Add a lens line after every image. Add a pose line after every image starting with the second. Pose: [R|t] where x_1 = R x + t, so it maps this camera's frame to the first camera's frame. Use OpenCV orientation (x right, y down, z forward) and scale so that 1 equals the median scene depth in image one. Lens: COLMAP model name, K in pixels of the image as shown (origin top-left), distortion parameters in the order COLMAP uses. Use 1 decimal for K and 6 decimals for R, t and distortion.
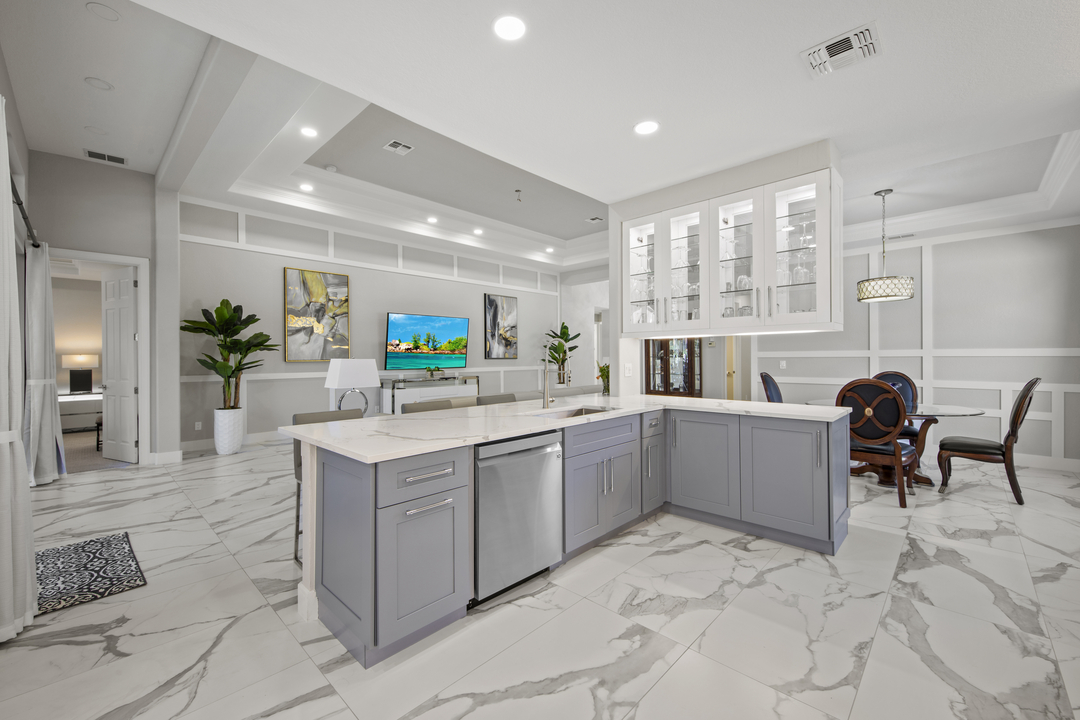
lens RADIAL K [[444.1, 0, 543.4], [0, 444.1, 355.4], [0, 0, 1]] dist [0.014692, 0.000062]
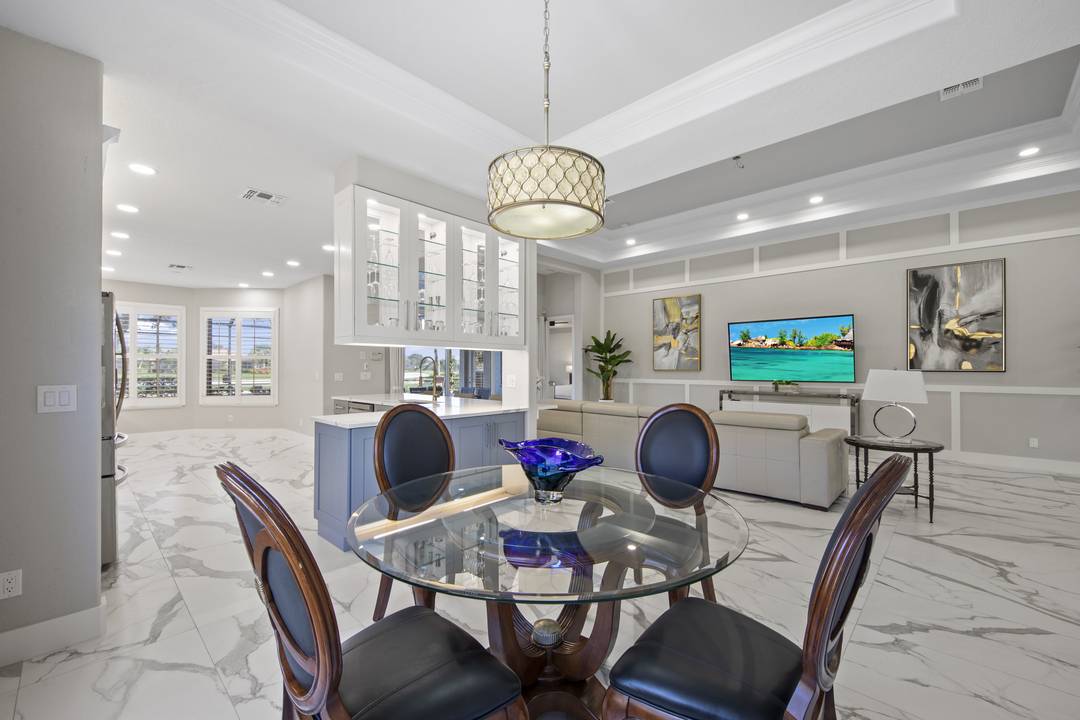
lens RADIAL K [[461.4, 0, 539.8], [0, 461.4, 362.6], [0, 0, 1]] dist [0.005145, 0.000167]
pose [[-0.030615, -0.008508, -0.999495, 0.737851], [-0.000249, 0.999964, -0.008505, 0.001759], [0.999531, -0.000012, -0.030616, 0.646421]]
